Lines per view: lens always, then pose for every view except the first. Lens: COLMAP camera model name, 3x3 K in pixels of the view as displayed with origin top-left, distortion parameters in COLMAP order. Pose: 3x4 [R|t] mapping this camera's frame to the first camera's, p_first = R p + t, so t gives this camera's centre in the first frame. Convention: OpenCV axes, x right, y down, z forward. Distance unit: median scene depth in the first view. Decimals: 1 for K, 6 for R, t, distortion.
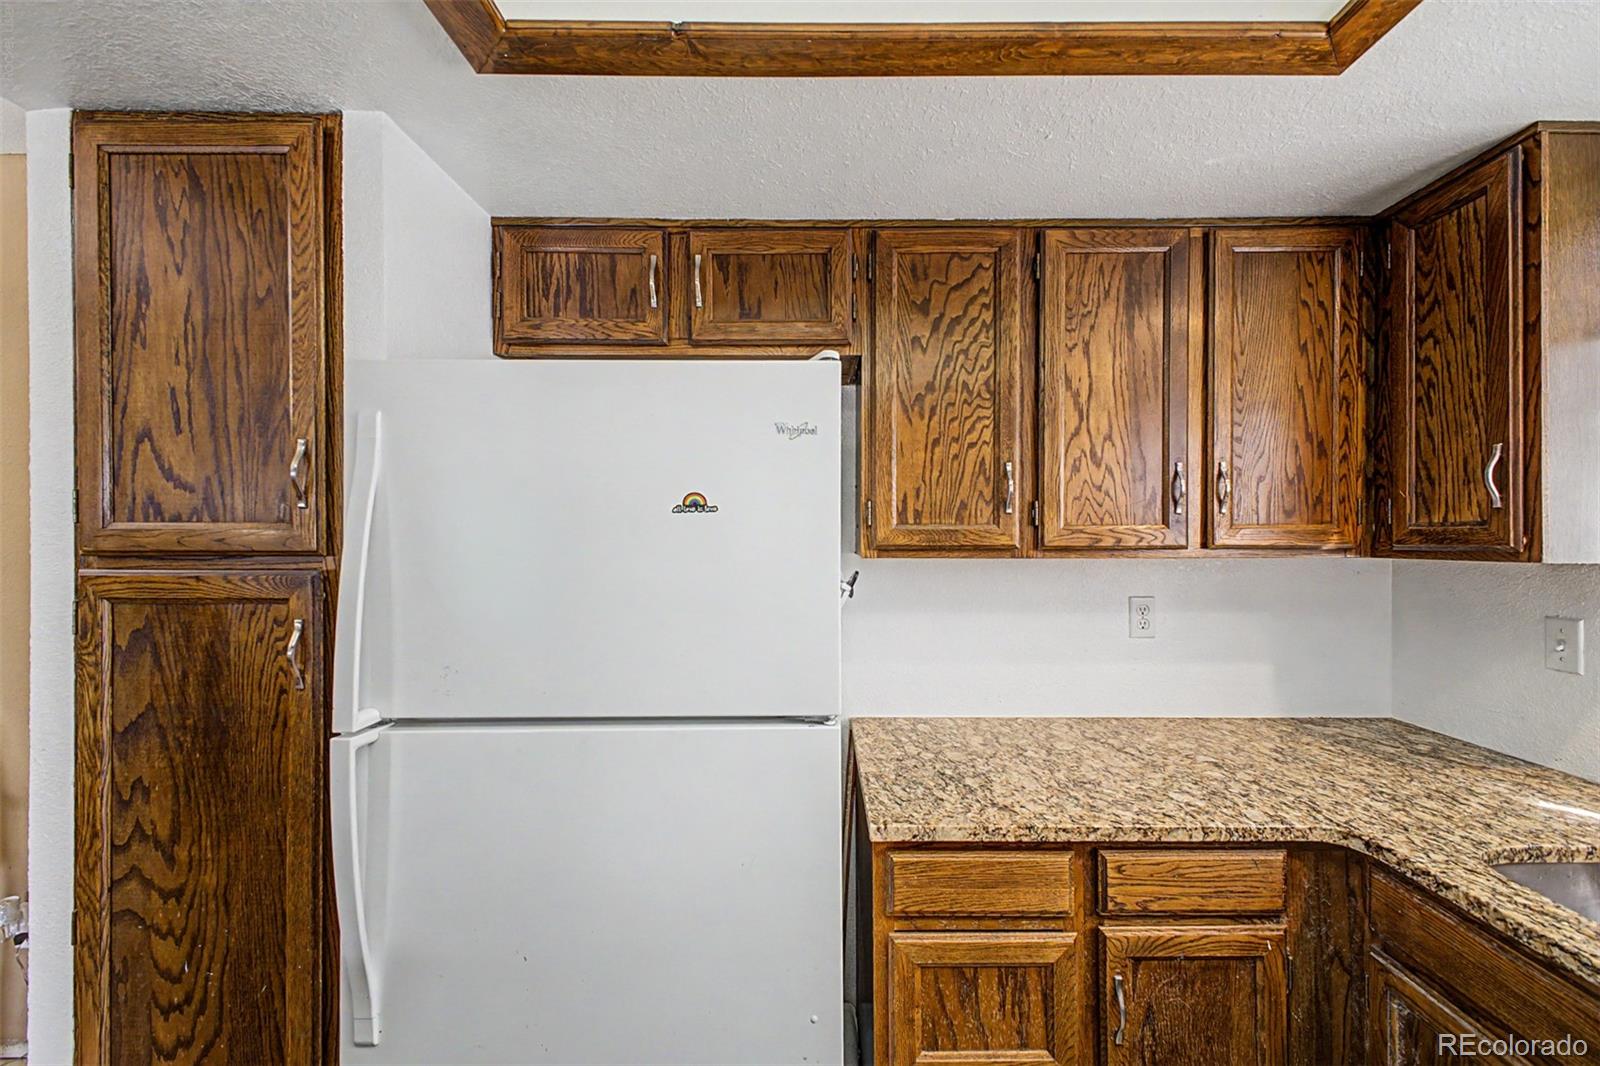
lens RADIAL K [[628.2, 0, 807.6], [0, 628.2, 530.6], [0, 0, 1]] dist [0.021862, -0.006390]
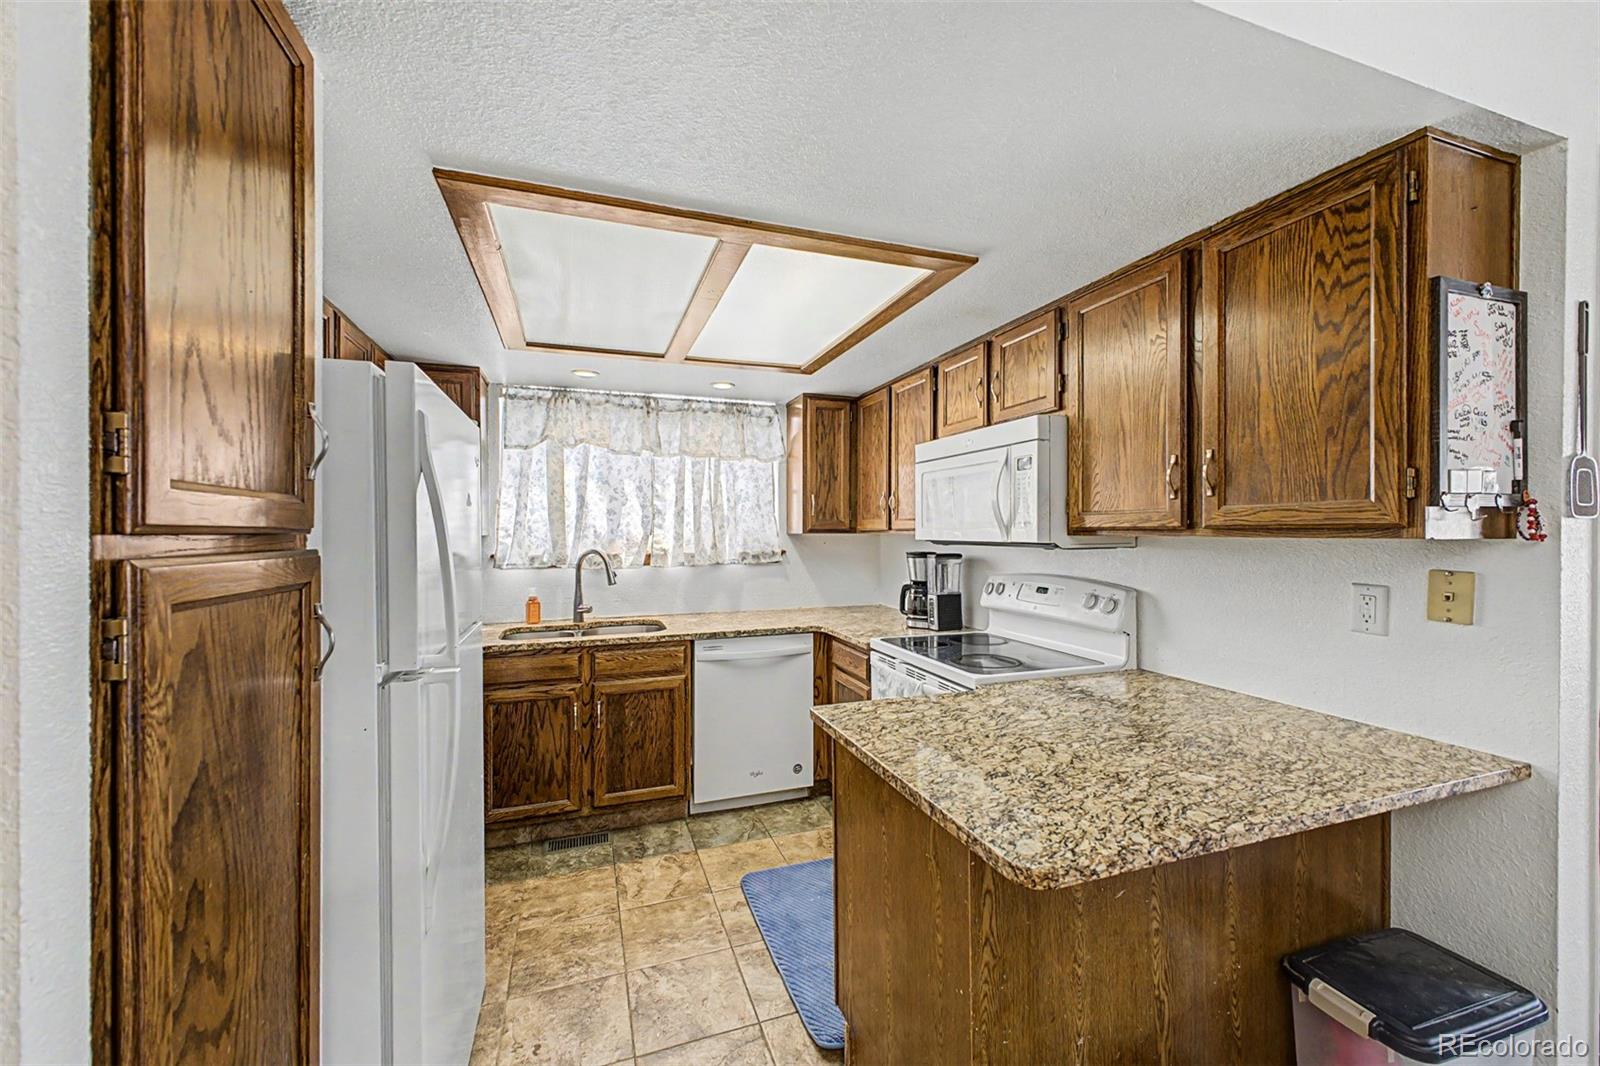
lens RADIAL K [[631.4, 0, 806.2], [0, 631.4, 527.3], [0, 0, 1]] dist [0.023003, -0.007733]
pose [[-0.336220, 0.005754, 0.941766, -1.856393], [0.003590, 0.999982, -0.004828, 0.037618], [-0.941777, 0.001757, -0.336234, 0.639907]]
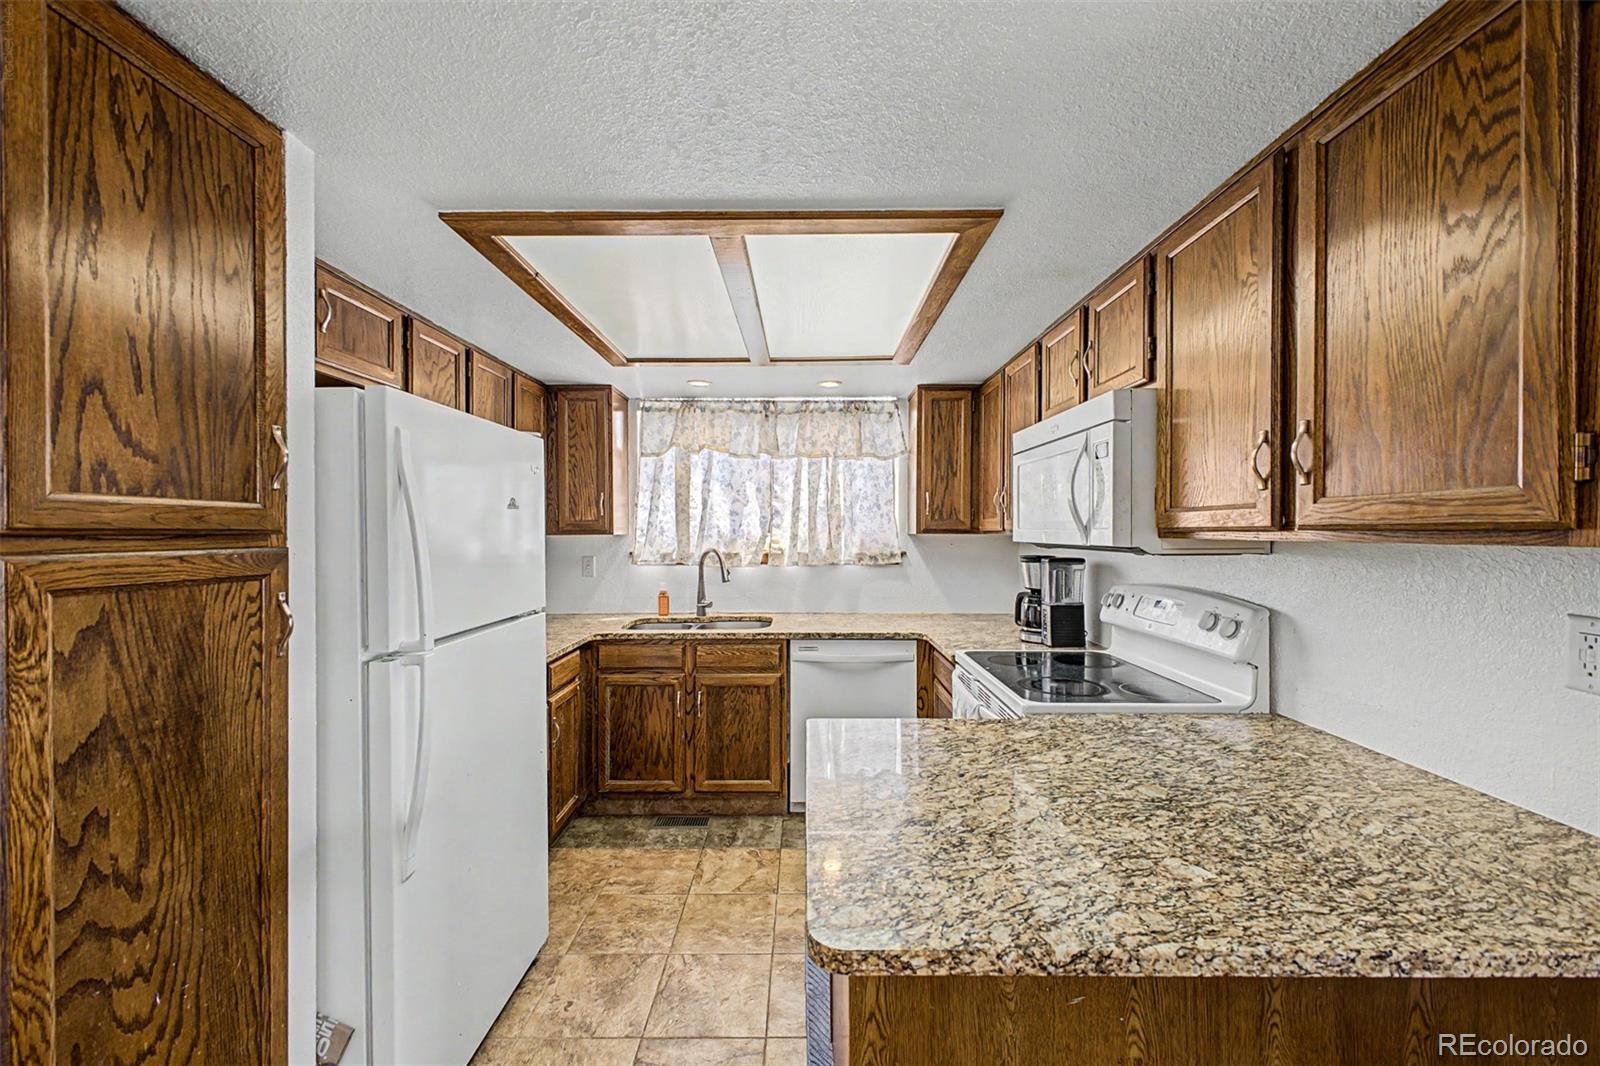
lens RADIAL K [[628.2, 0, 807.6], [0, 628.2, 530.6], [0, 0, 1]] dist [0.021862, -0.006390]
pose [[0.002552, 0.000052, 0.999997, -1.851066], [0.002321, 0.999997, -0.000058, 0.036130], [-0.999994, 0.002321, 0.002552, 0.096408]]
